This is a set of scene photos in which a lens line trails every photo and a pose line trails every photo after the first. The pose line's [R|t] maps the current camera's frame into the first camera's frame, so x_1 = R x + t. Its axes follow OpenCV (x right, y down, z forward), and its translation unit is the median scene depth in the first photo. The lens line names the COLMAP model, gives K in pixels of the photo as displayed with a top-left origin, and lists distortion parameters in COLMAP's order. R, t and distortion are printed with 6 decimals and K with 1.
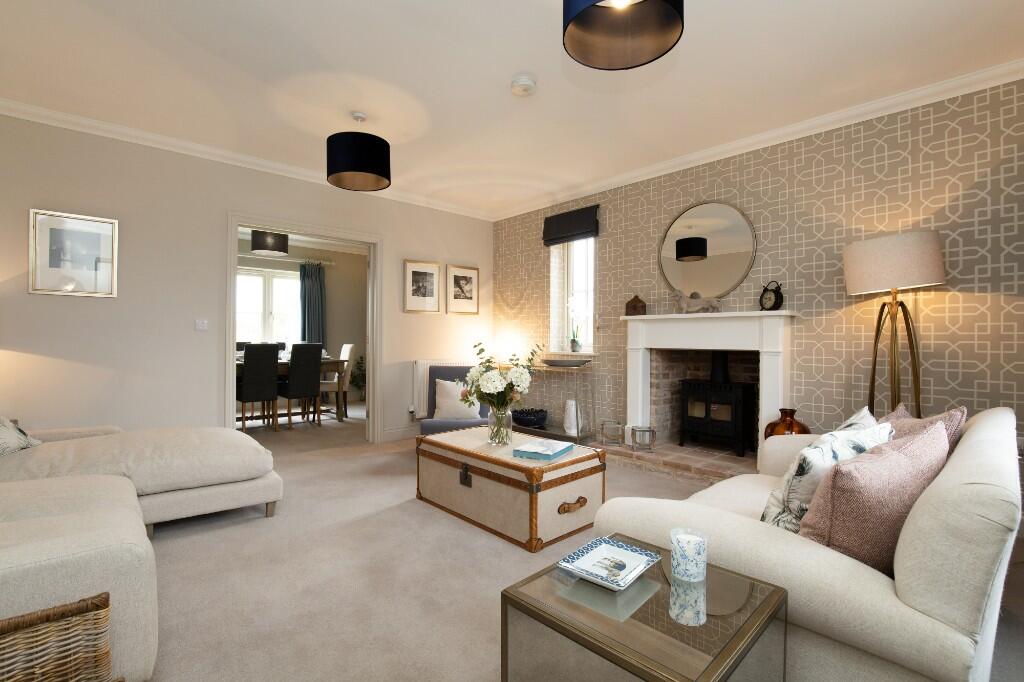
lens RADIAL K [[472.4, 0, 512.0], [0, 472.4, 341.0], [0, 0, 1]] dist [-0.042156, 0.000091]
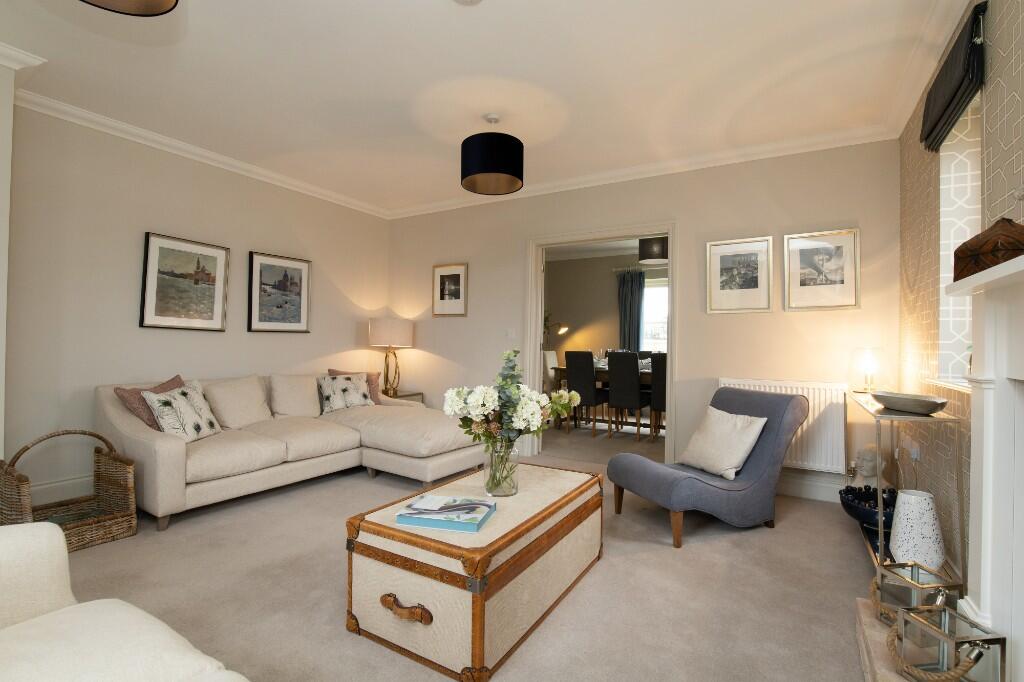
lens RADIAL K [[474.1, 0, 512.0], [0, 474.1, 341.0], [0, 0, 1]] dist [0.000310, -0.000032]
pose [[0.277236, 0.000902, -0.960801, 0.476314], [-0.014177, 0.999895, -0.003152, -0.011158], [0.960697, 0.014495, 0.277220, 0.570259]]
